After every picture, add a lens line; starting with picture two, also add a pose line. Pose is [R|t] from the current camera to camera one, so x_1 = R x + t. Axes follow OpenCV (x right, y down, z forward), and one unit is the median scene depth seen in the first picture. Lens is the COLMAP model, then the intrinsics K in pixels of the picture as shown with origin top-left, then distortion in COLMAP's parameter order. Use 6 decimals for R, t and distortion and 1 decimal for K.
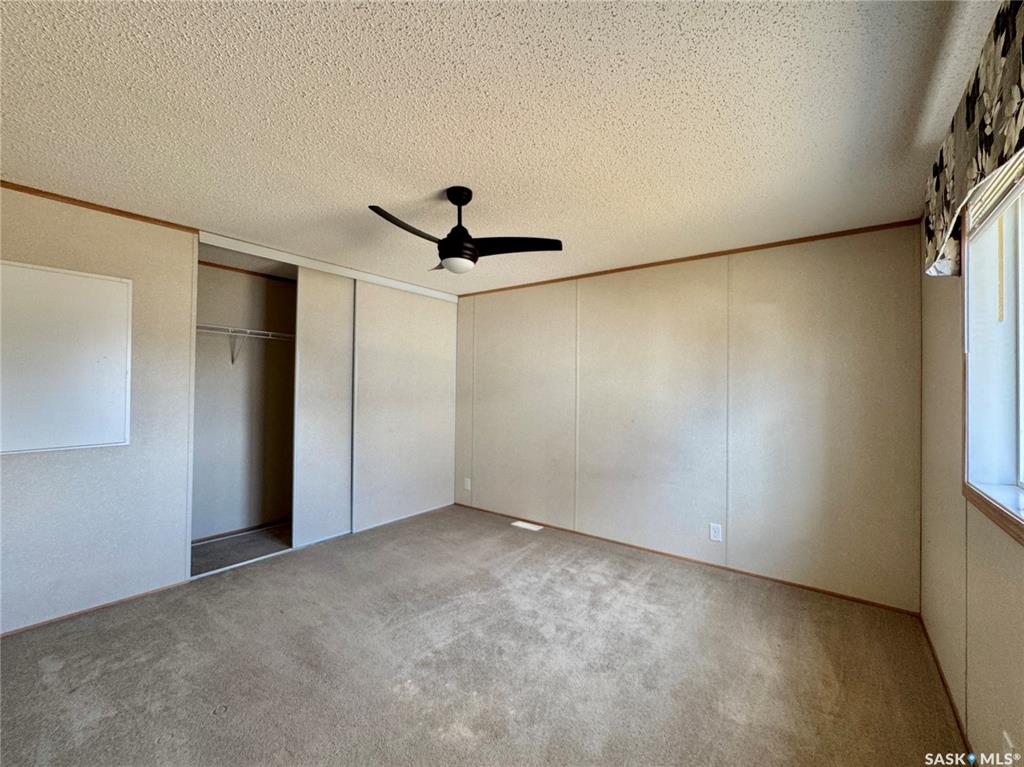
lens RADIAL K [[415.5, 0, 508.5], [0, 415.5, 386.2], [0, 0, 1]] dist [-0.002657, -0.000005]
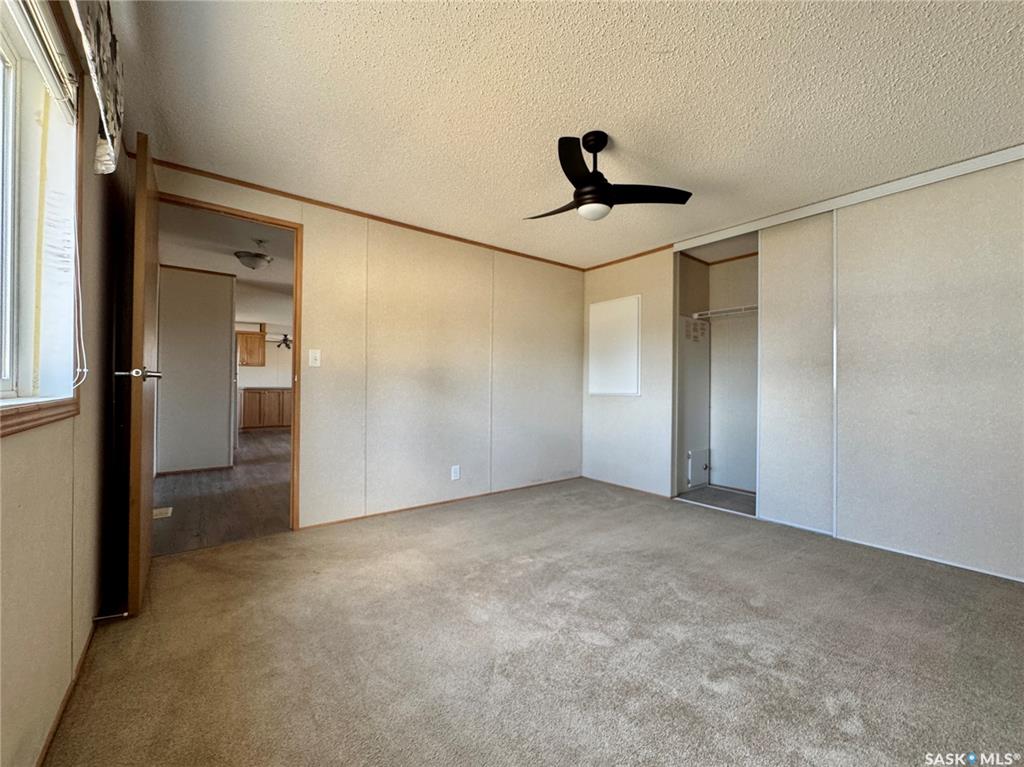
lens RADIAL K [[415.5, 0, 522.9], [0, 415.5, 383.7], [0, 0, 1]] dist [-0.002657, -0.000005]
pose [[-0.229644, -0.014515, -0.973167, 0.682596], [0.002956, 0.999874, -0.015611, 0.103241], [0.973270, -0.006462, -0.229572, 0.813781]]
